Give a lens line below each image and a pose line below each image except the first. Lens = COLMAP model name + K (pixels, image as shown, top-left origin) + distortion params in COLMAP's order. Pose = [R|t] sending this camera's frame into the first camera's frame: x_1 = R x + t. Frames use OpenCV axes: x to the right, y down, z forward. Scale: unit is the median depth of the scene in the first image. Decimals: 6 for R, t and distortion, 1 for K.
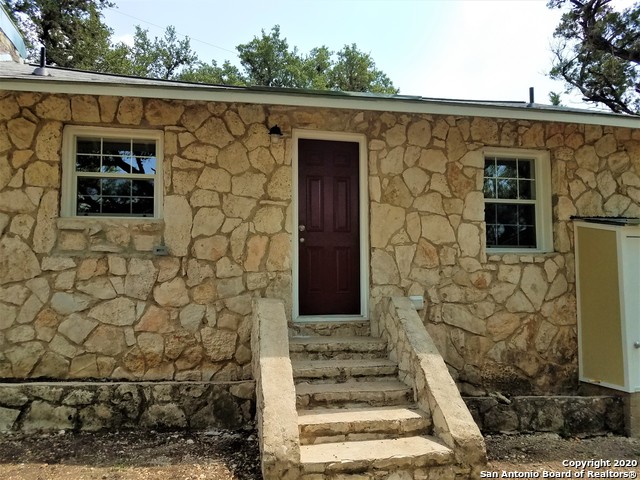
lens RADIAL K [[497.5, 0, 316.8], [0, 497.5, 254.2], [0, 0, 1]] dist [0.008987, -0.005465]
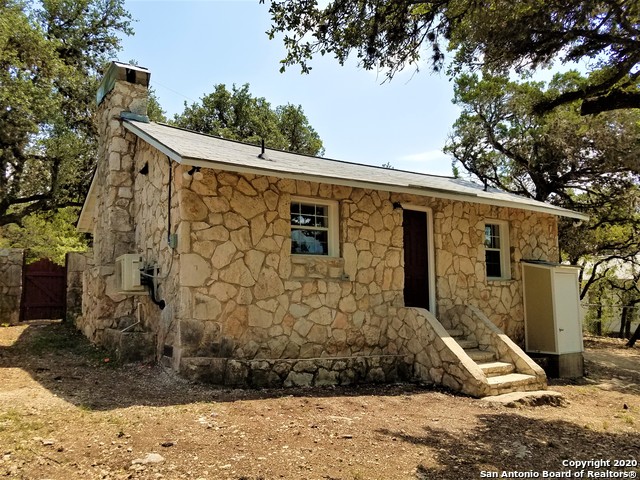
lens RADIAL K [[497.5, 0, 316.8], [0, 497.5, 254.2], [0, 0, 1]] dist [0.008987, -0.005465]
pose [[0.929289, 0.028785, 0.368229, -0.961411], [-0.017190, 0.999249, -0.034731, -0.024451], [-0.368952, 0.025945, 0.929086, -0.445715]]
